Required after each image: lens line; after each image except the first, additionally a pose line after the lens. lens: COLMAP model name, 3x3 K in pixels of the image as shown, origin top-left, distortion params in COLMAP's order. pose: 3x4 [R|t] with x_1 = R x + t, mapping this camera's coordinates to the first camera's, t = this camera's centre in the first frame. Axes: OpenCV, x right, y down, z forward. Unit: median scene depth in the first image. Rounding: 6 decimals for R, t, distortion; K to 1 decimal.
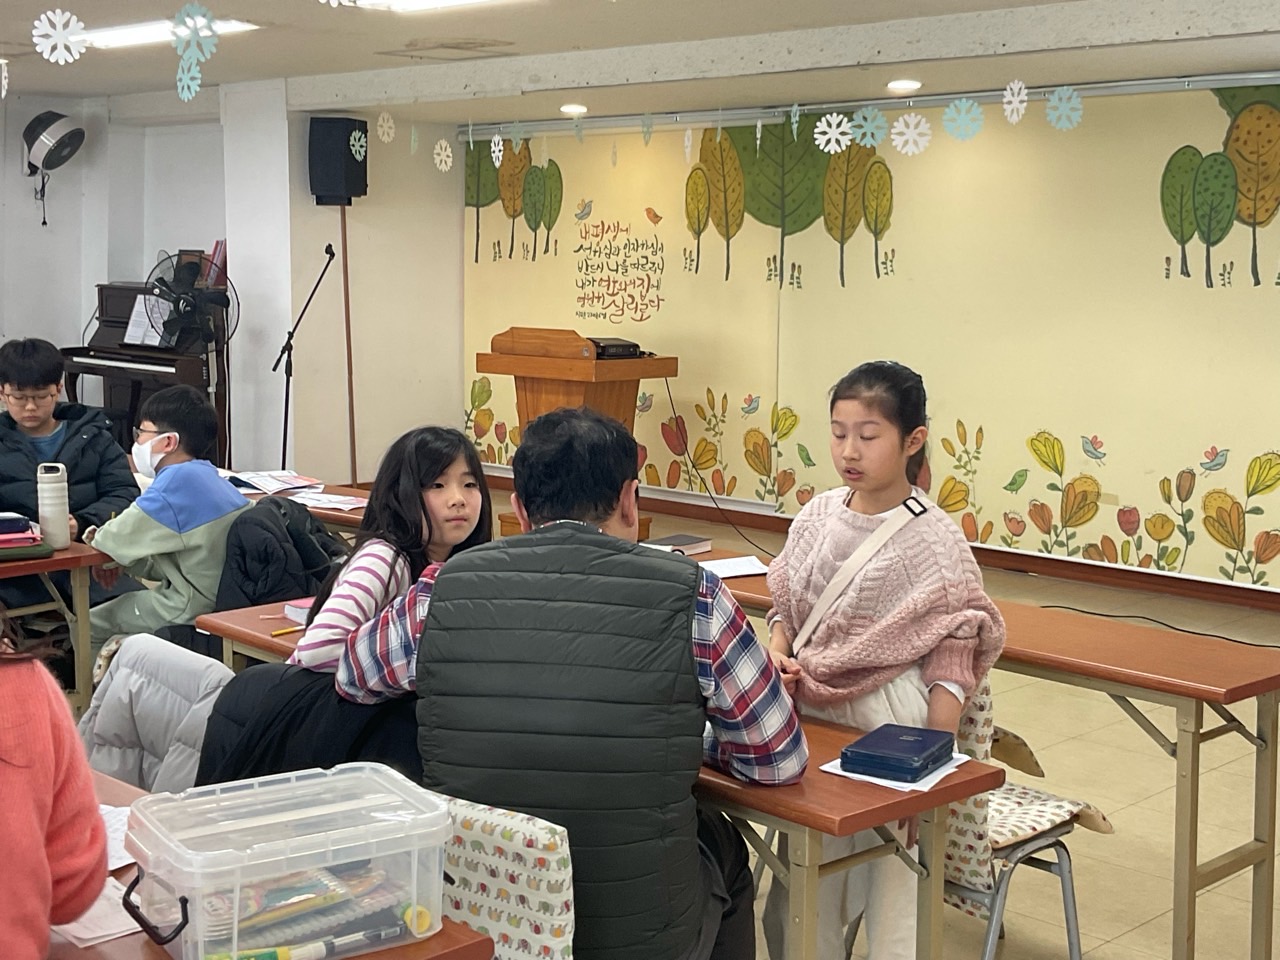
lens RADIAL K [[1772.6, 0, 640.0], [0, 1772.6, 480.0], [0, 0, 1]] dist [0.074415, 0.005698]
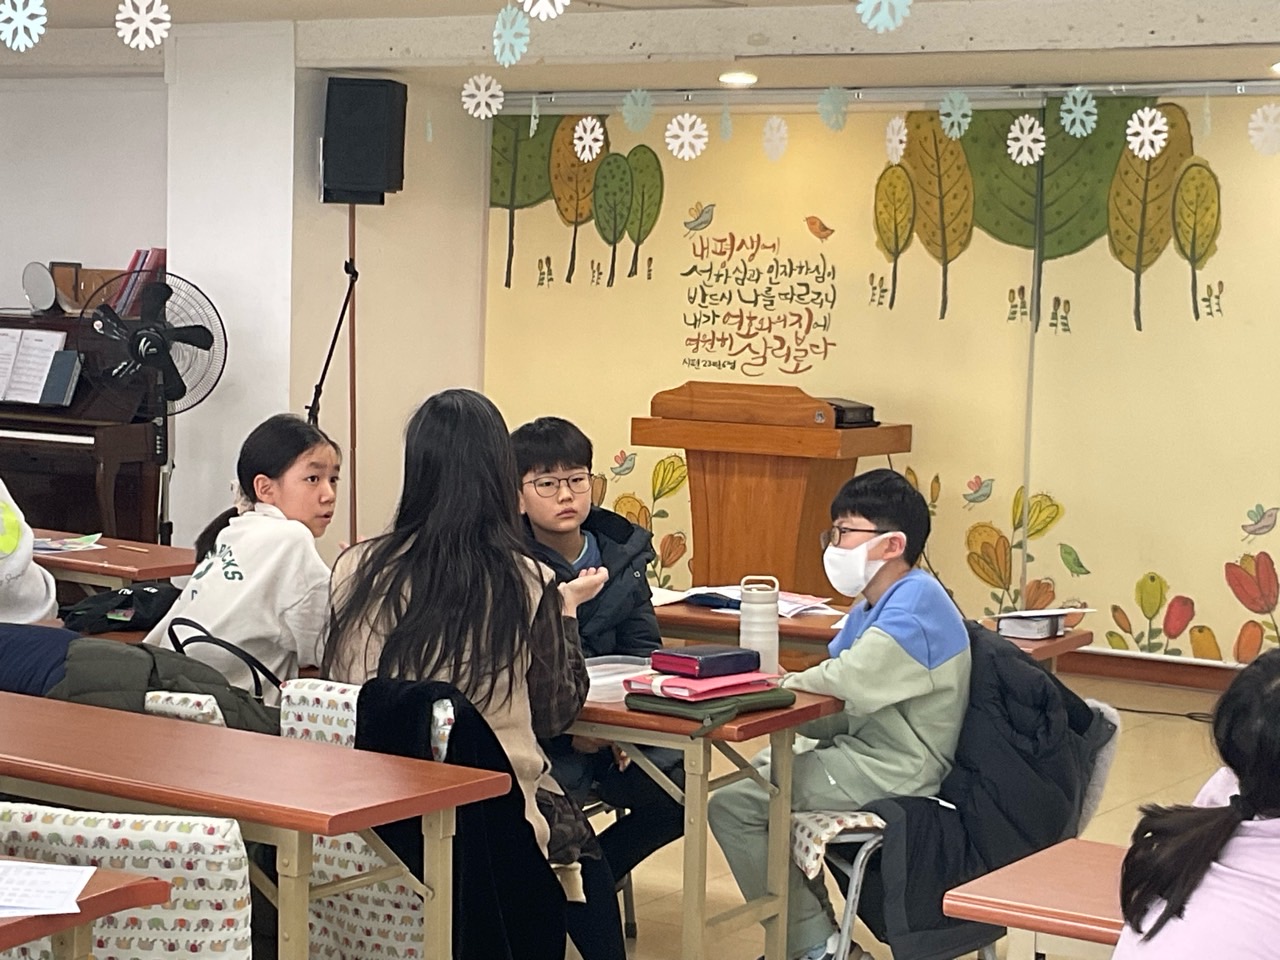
lens RADIAL K [[2619.7, 0, 637.4], [0, 2619.7, 460.7], [0, 0, 1]] dist [0.026246, 0.629914]
pose [[0.976112, 0.001022, 0.217266, -0.308171], [0.010393, 0.998624, -0.051392, -0.000954], [-0.217019, 0.052422, 0.974759, -0.013715]]
